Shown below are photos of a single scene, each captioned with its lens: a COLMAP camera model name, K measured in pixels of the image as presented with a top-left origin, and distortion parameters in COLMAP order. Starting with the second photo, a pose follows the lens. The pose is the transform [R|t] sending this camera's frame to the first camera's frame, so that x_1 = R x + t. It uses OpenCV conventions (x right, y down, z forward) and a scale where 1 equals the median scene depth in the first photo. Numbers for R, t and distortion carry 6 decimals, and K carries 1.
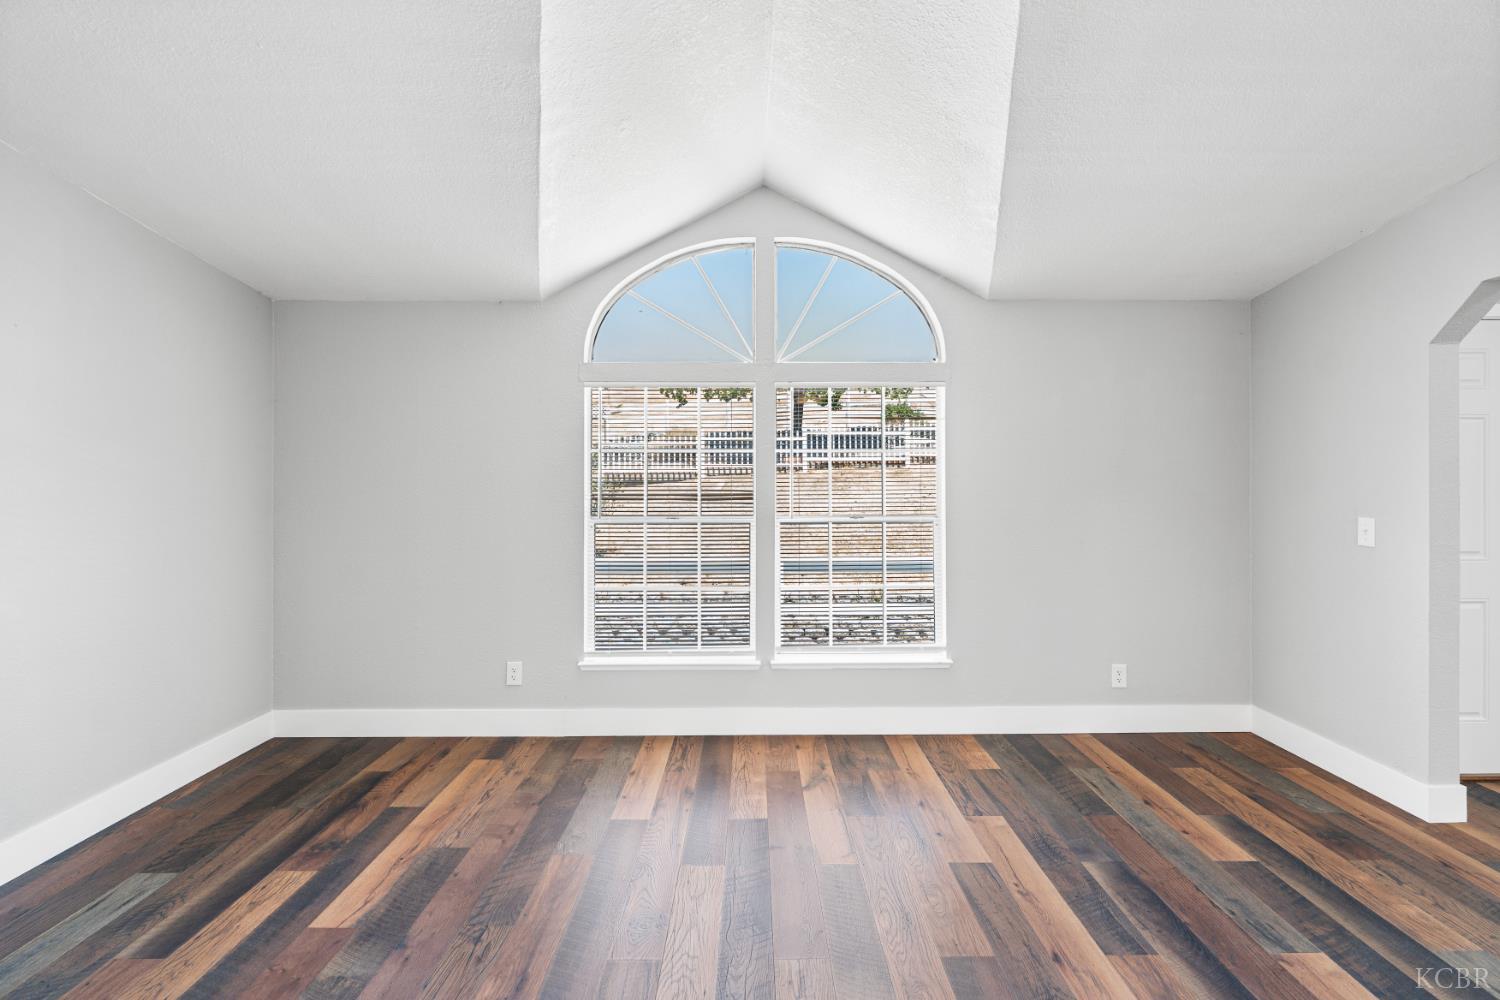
lens RADIAL K [[669.8, 0, 760.5], [0, 669.8, 469.4], [0, 0, 1]] dist [0.000264, -0.000074]
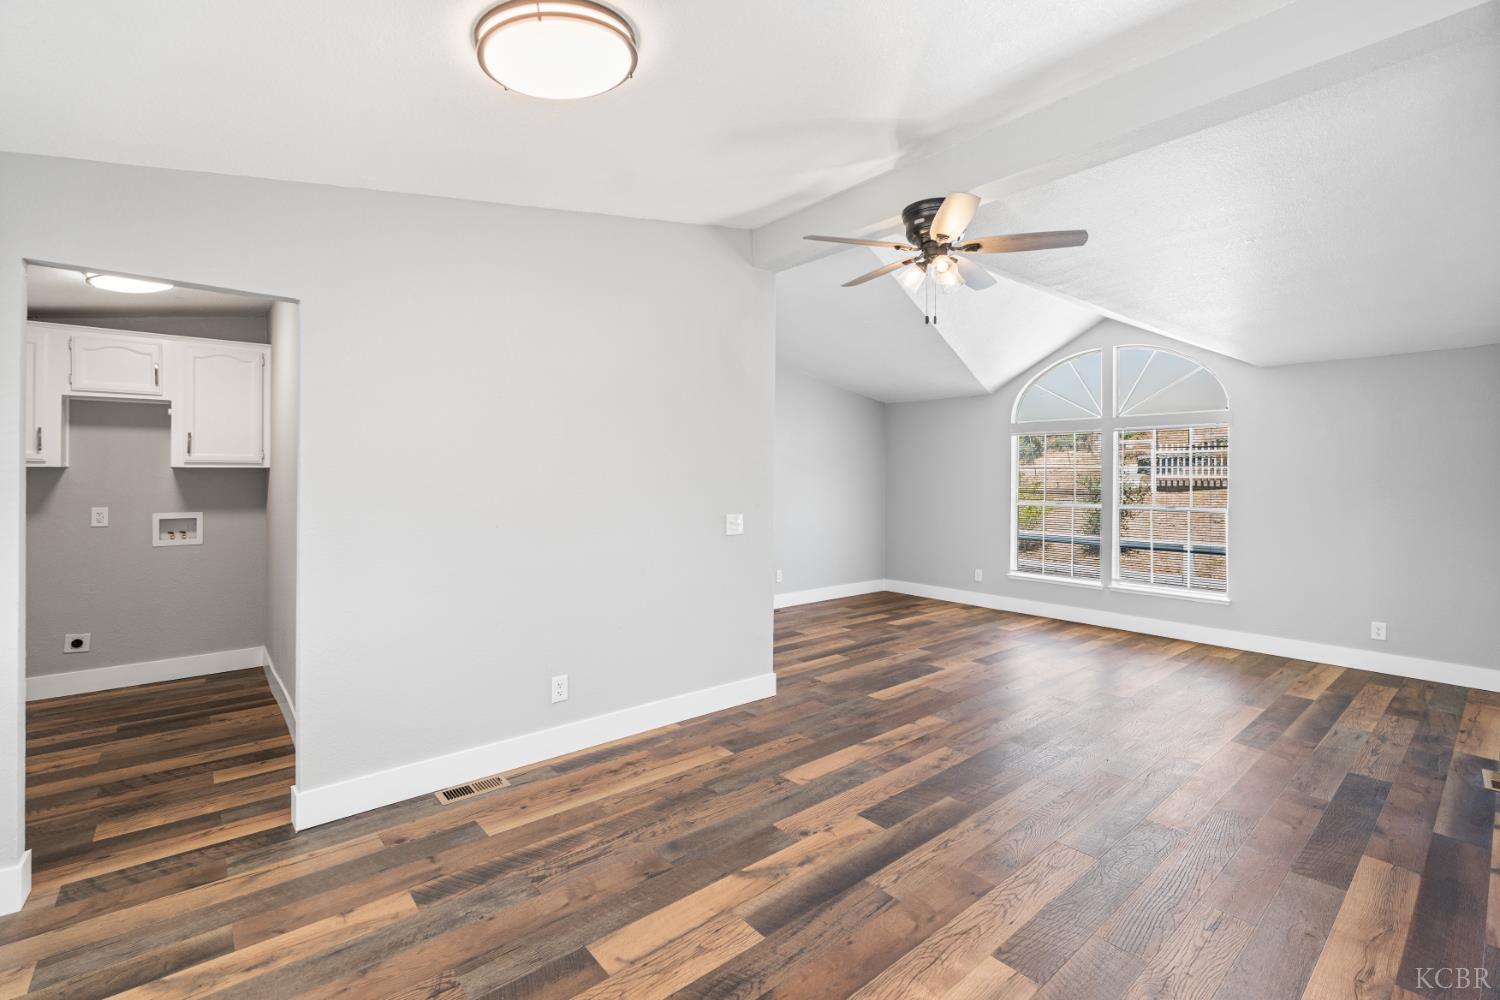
lens RADIAL K [[669.8, 0, 760.5], [0, 669.8, 469.4], [0, 0, 1]] dist [0.000264, -0.000074]
pose [[0.654636, -0.000598, -0.755944, 0.749478], [-0.007077, 0.999951, -0.006919, -0.002562], [0.755911, 0.009879, 0.654600, -0.855279]]
